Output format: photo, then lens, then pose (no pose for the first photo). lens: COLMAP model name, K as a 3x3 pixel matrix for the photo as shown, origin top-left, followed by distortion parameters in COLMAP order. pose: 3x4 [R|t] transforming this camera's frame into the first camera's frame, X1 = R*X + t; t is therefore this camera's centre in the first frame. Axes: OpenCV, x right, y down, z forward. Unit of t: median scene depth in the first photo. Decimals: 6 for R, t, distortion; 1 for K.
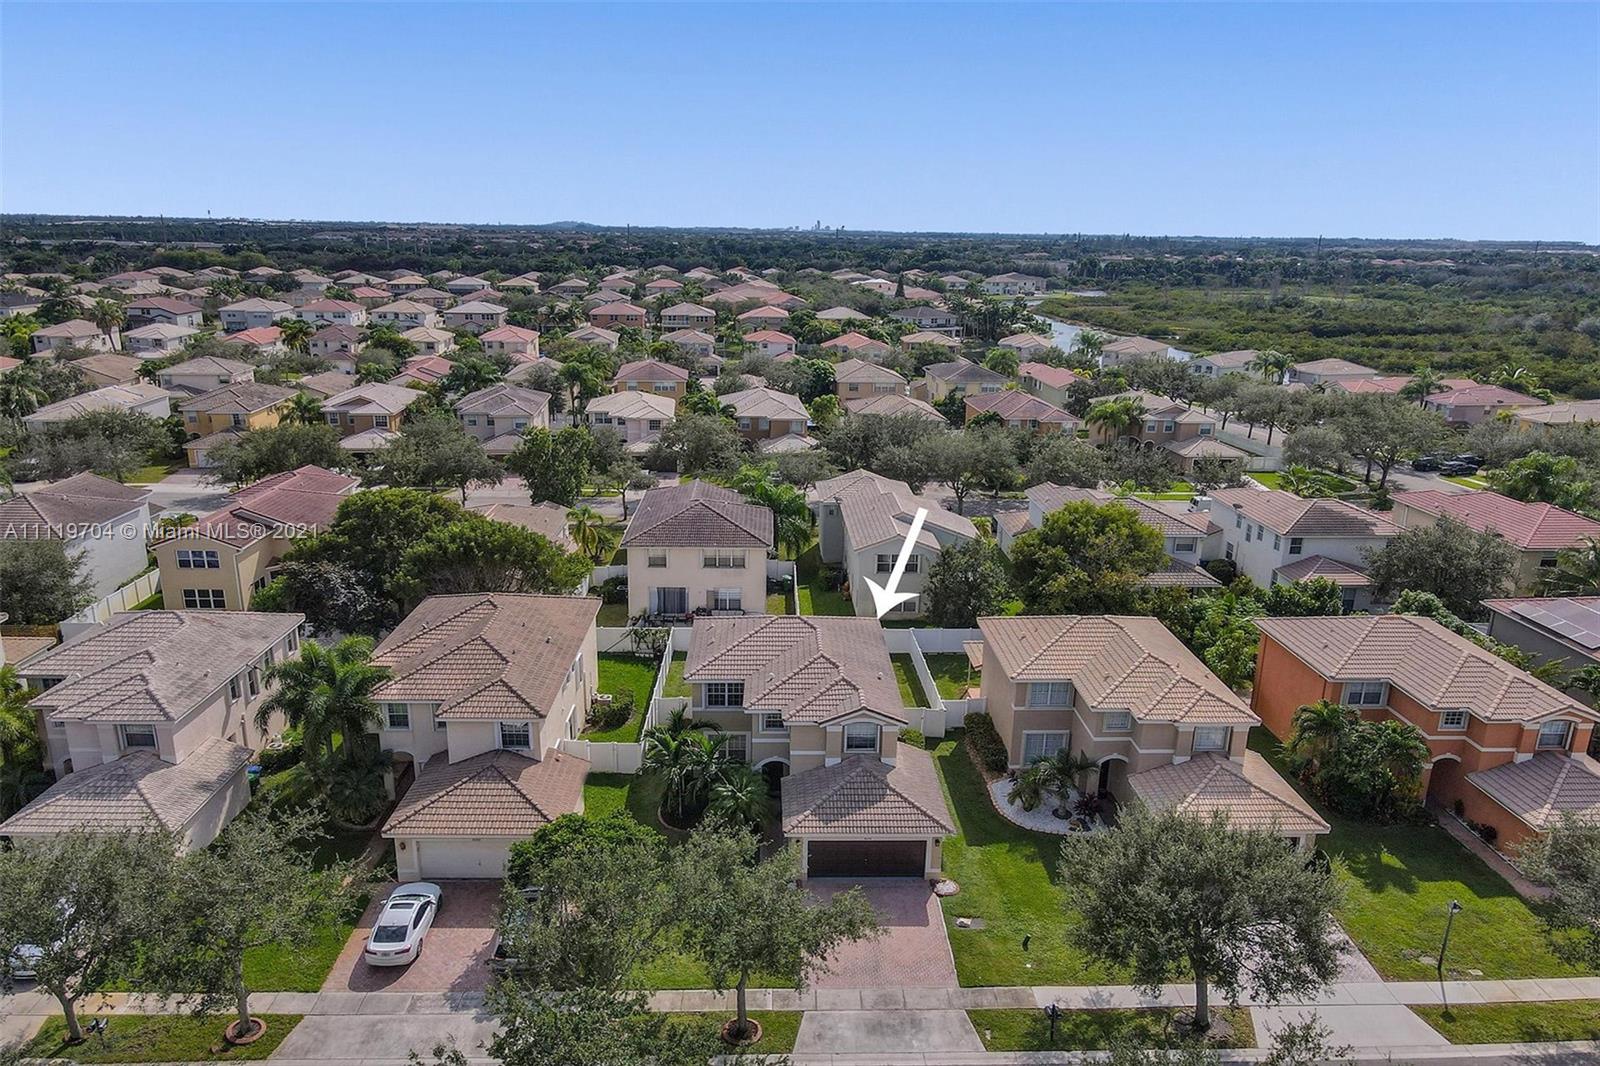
lens RADIAL K [[1031.2, 0, 797.0], [0, 1031.2, 535.4], [0, 0, 1]] dist [0.006086, 0.005844]
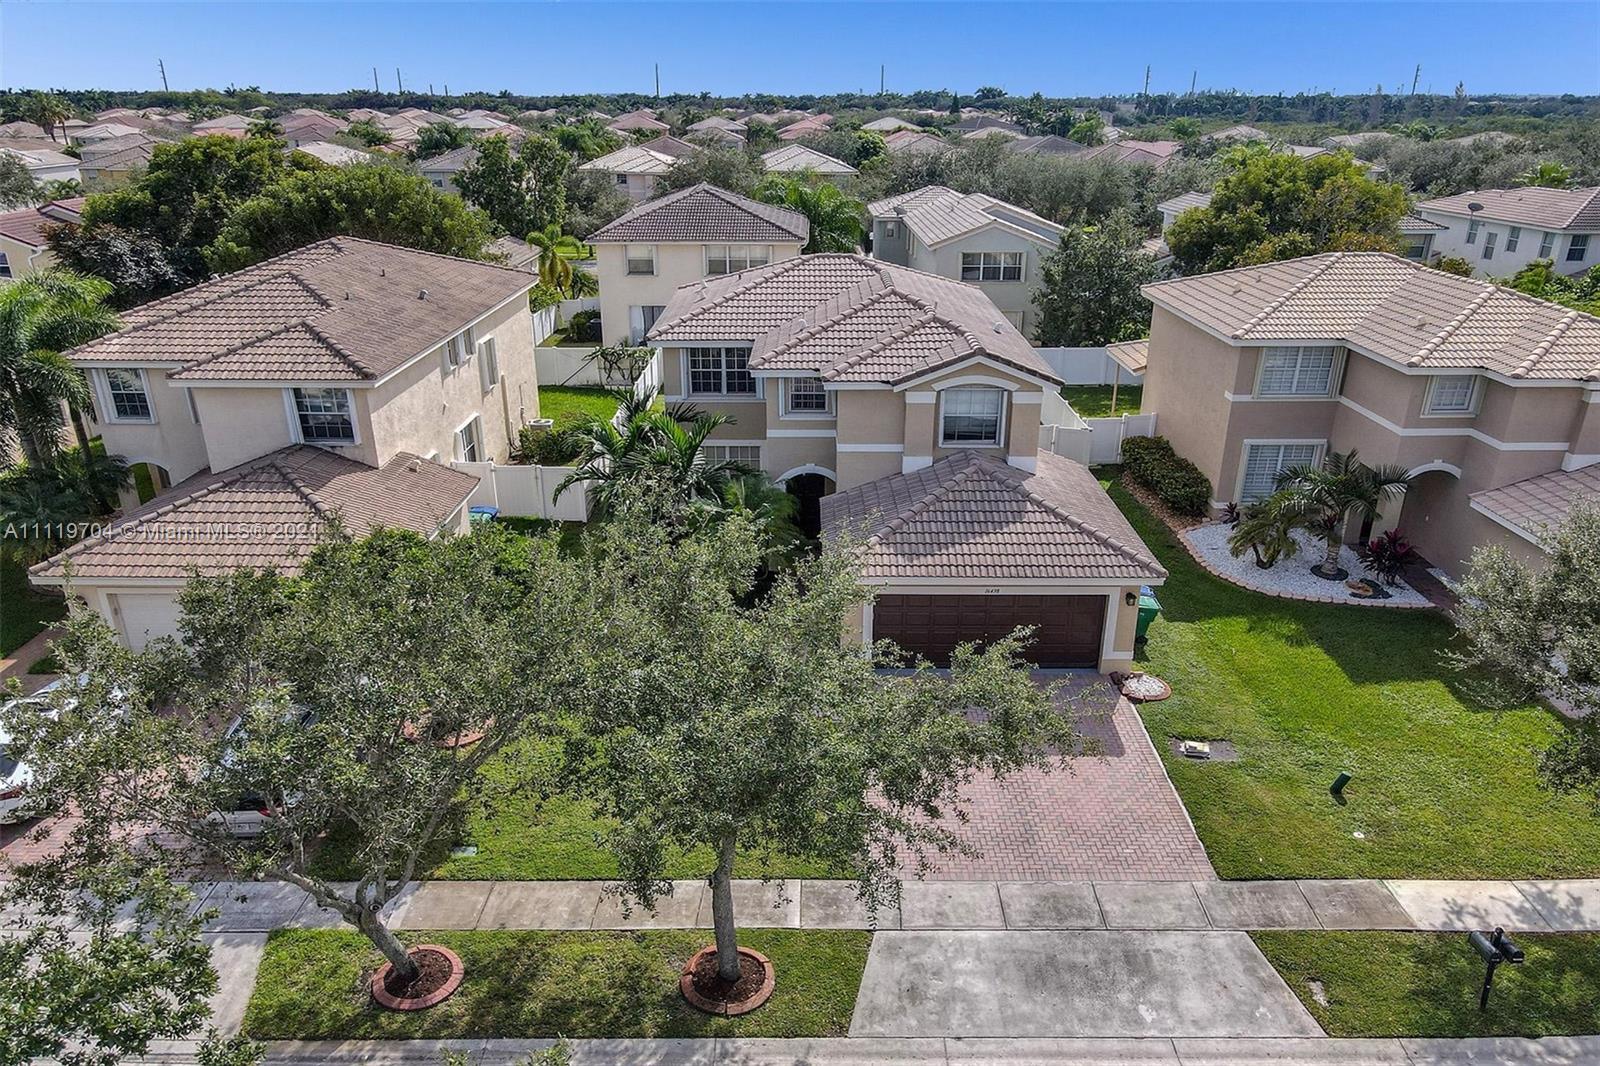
lens RADIAL K [[1031.2, 0, 799.5], [0, 1031.2, 534.3], [0, 0, 1]] dist [0.006086, 0.005844]
pose [[0.999187, -0.004828, -0.040034, -0.005428], [0.009214, 0.993875, 0.110128, 0.224541], [0.039257, -0.110407, 0.993111, 0.533556]]
